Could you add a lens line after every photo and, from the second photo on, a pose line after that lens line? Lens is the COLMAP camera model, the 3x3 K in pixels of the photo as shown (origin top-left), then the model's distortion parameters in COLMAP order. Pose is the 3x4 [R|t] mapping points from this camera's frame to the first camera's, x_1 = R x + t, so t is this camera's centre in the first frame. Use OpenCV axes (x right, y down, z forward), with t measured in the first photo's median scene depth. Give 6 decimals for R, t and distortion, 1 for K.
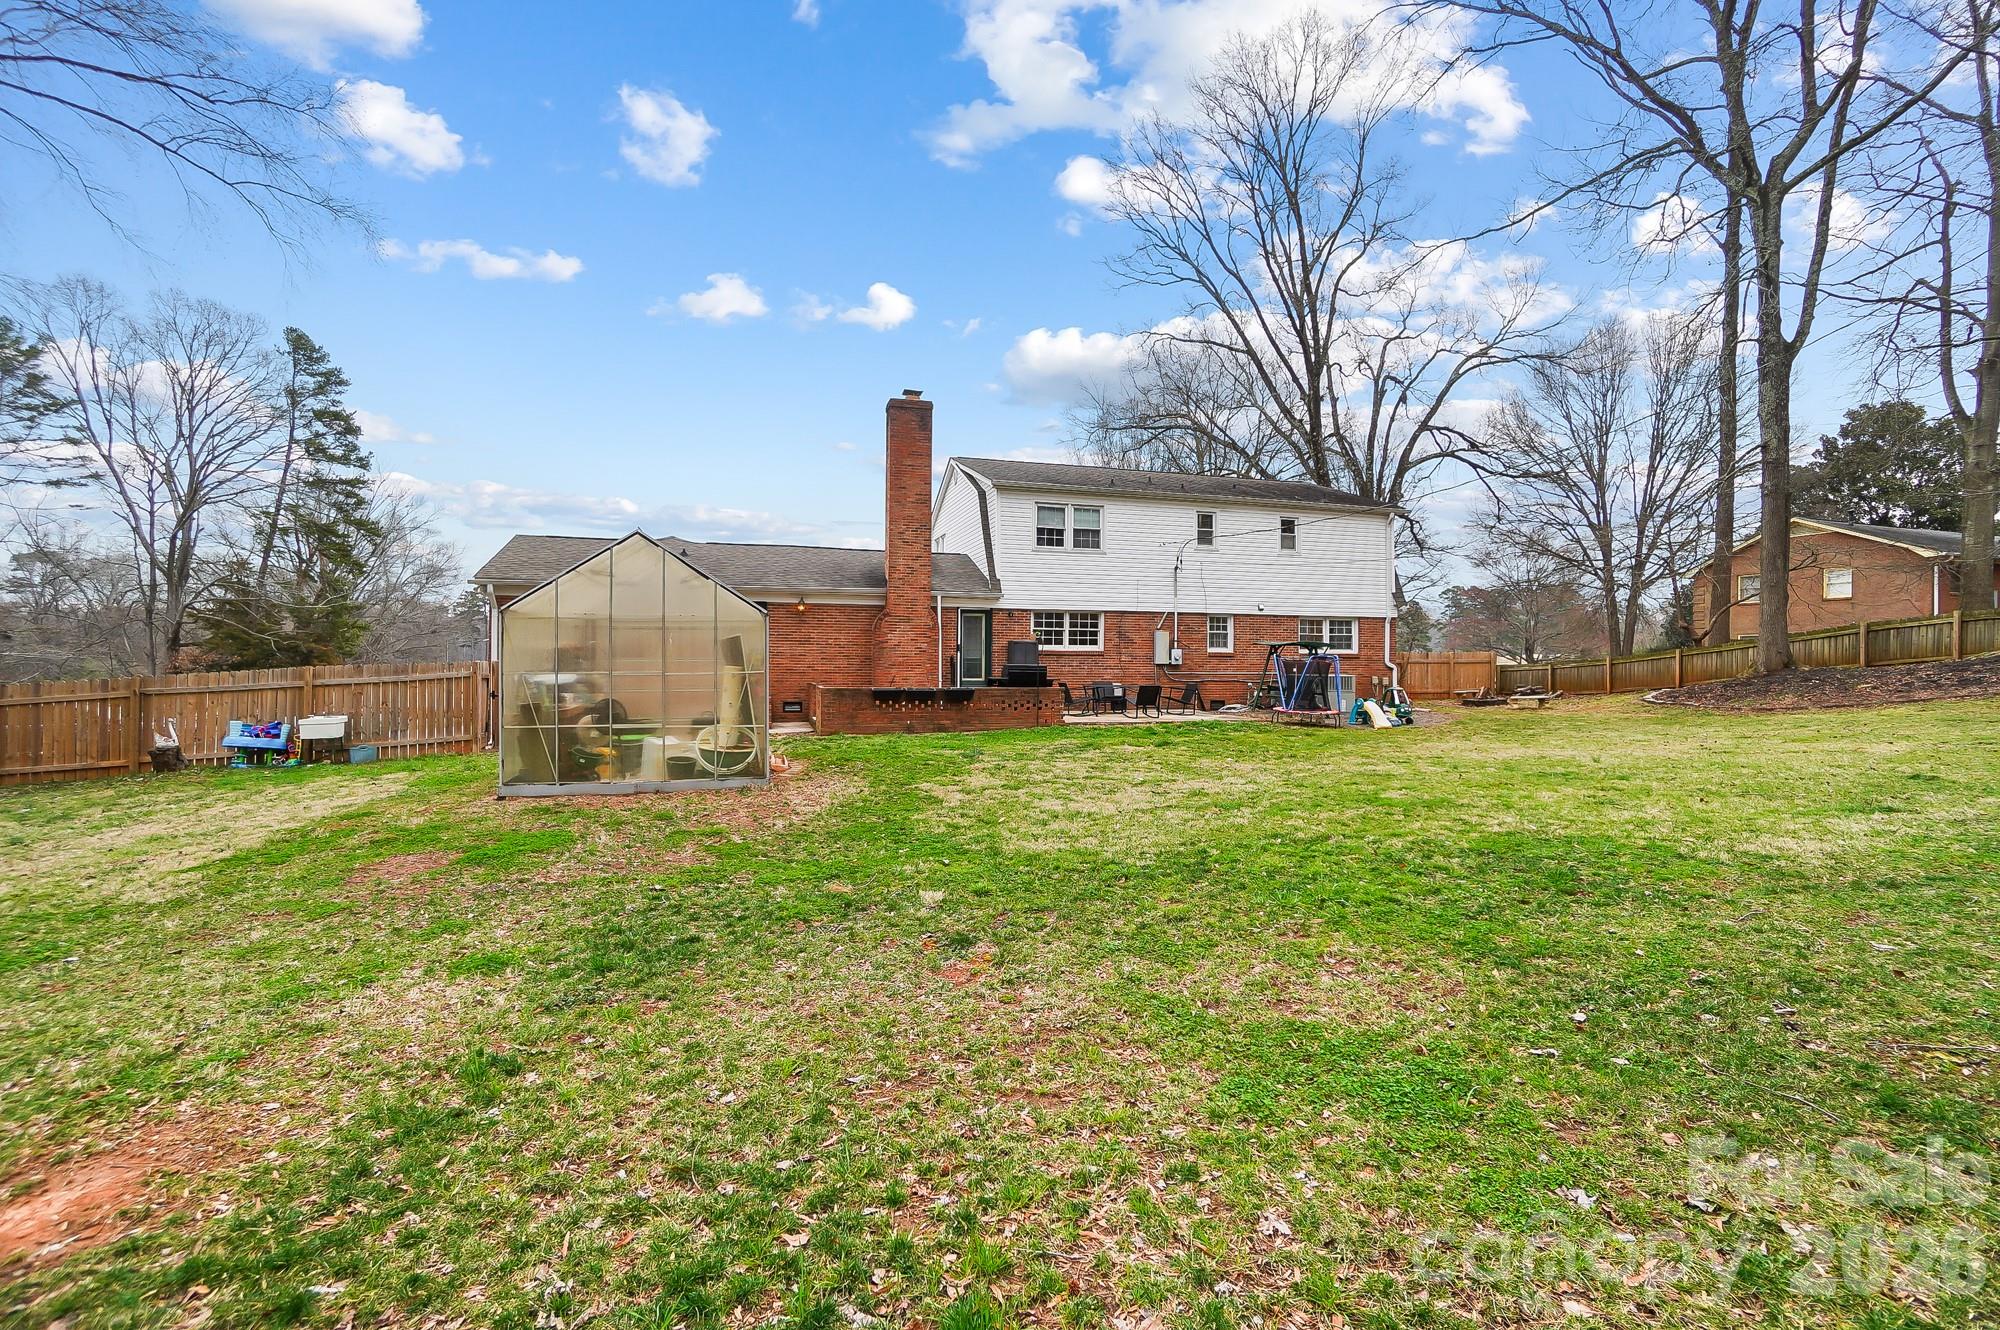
lens RADIAL K [[866.9, 0, 999.4], [0, 866.9, 663.7], [0, 0, 1]] dist [0.004055, -0.000900]
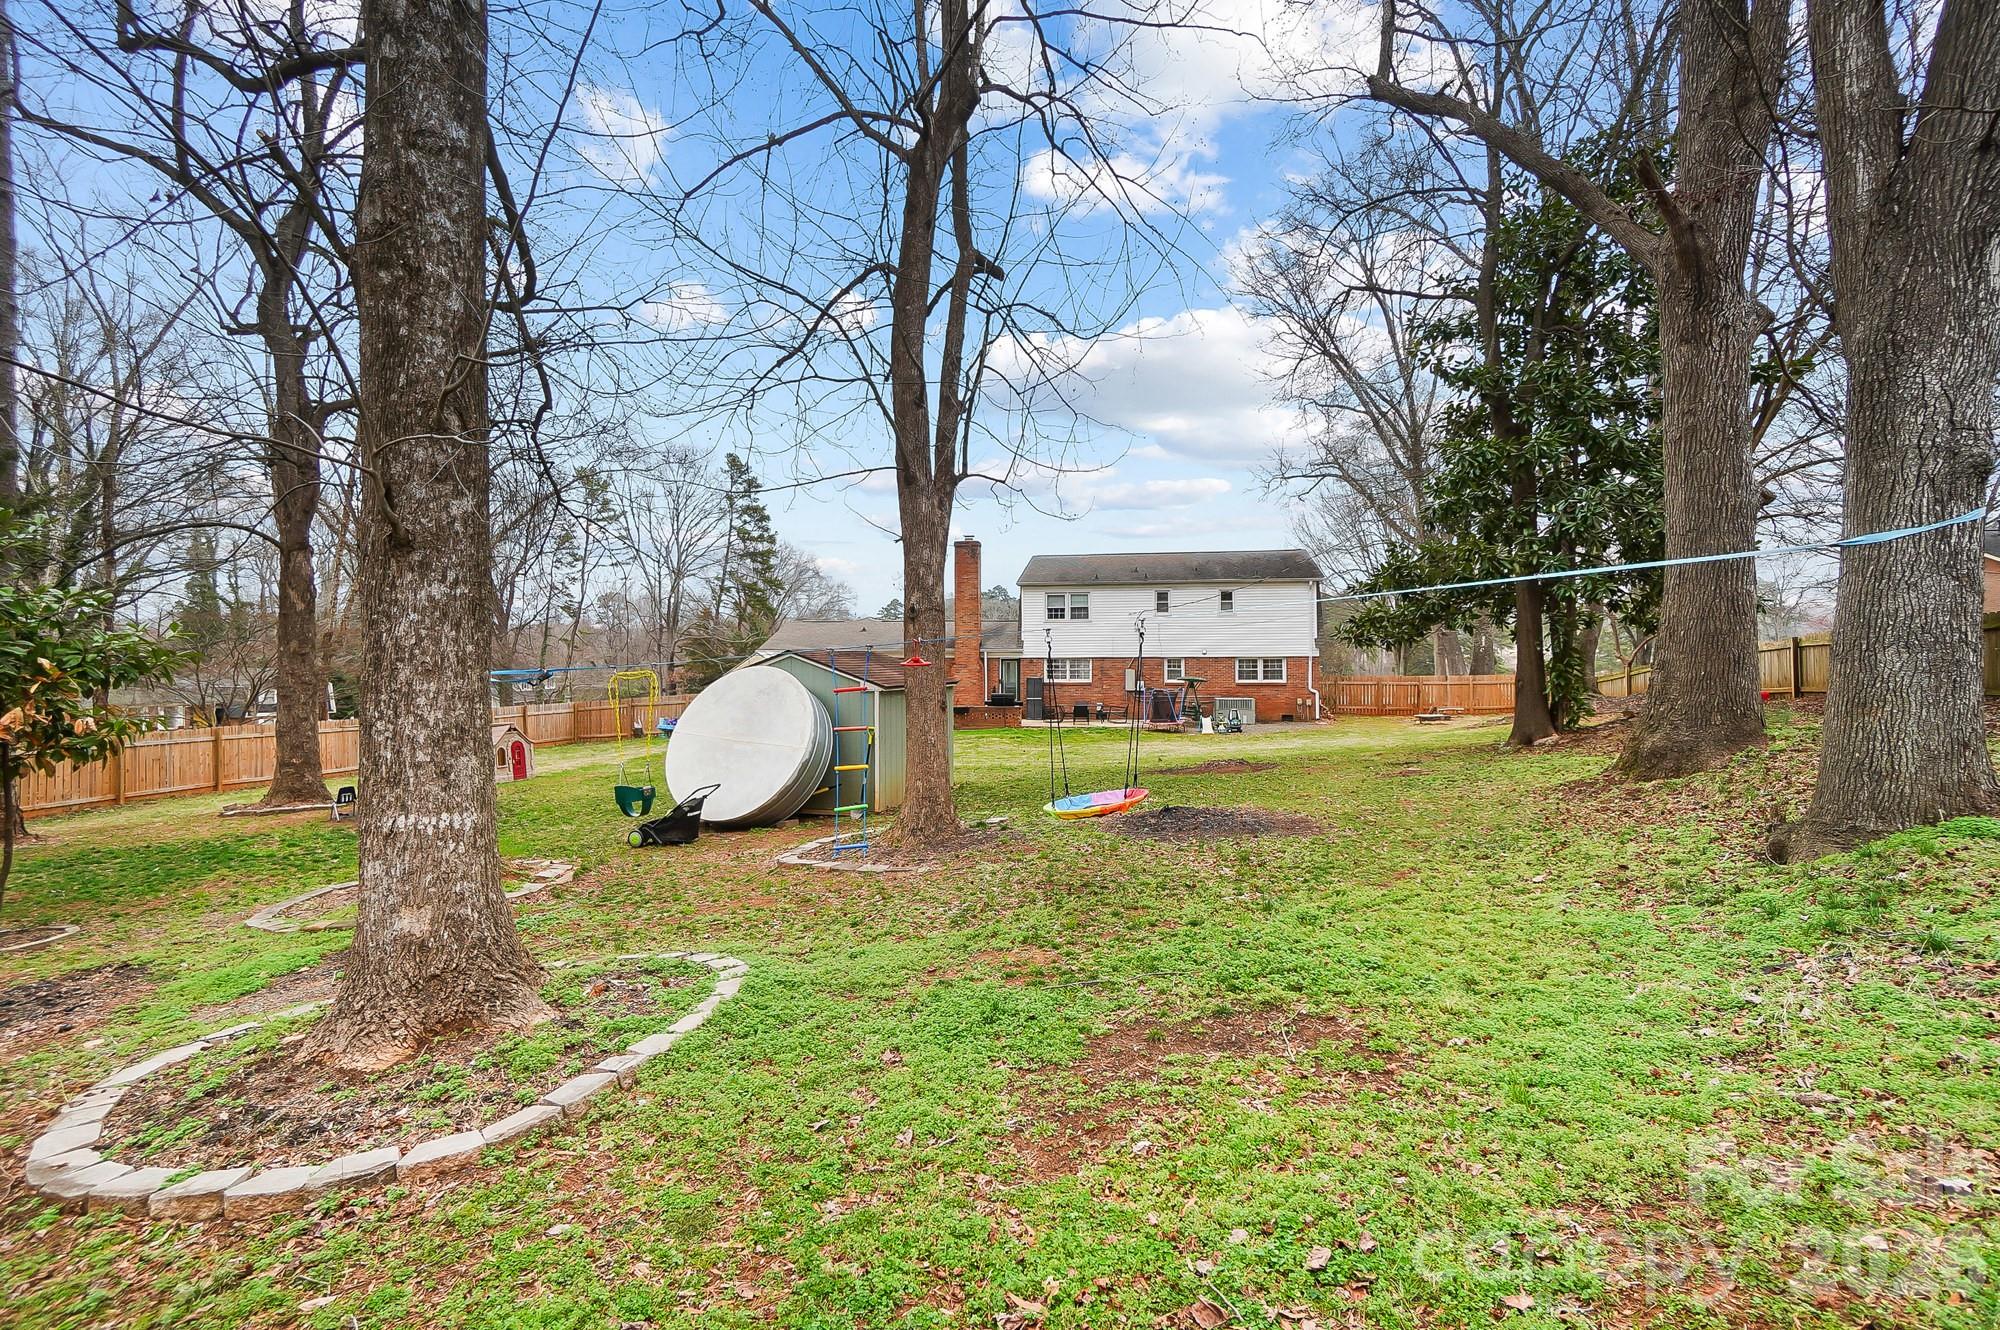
lens RADIAL K [[866.9, 0, 1000.3], [0, 866.9, 670.8], [0, 0, 1]] dist [0.004055, -0.000900]
pose [[0.916479, -0.006173, -0.400035, 0.584872], [0.007042, 0.999975, 0.000704, -0.036983], [0.400020, -0.003462, 0.916500, -0.514239]]
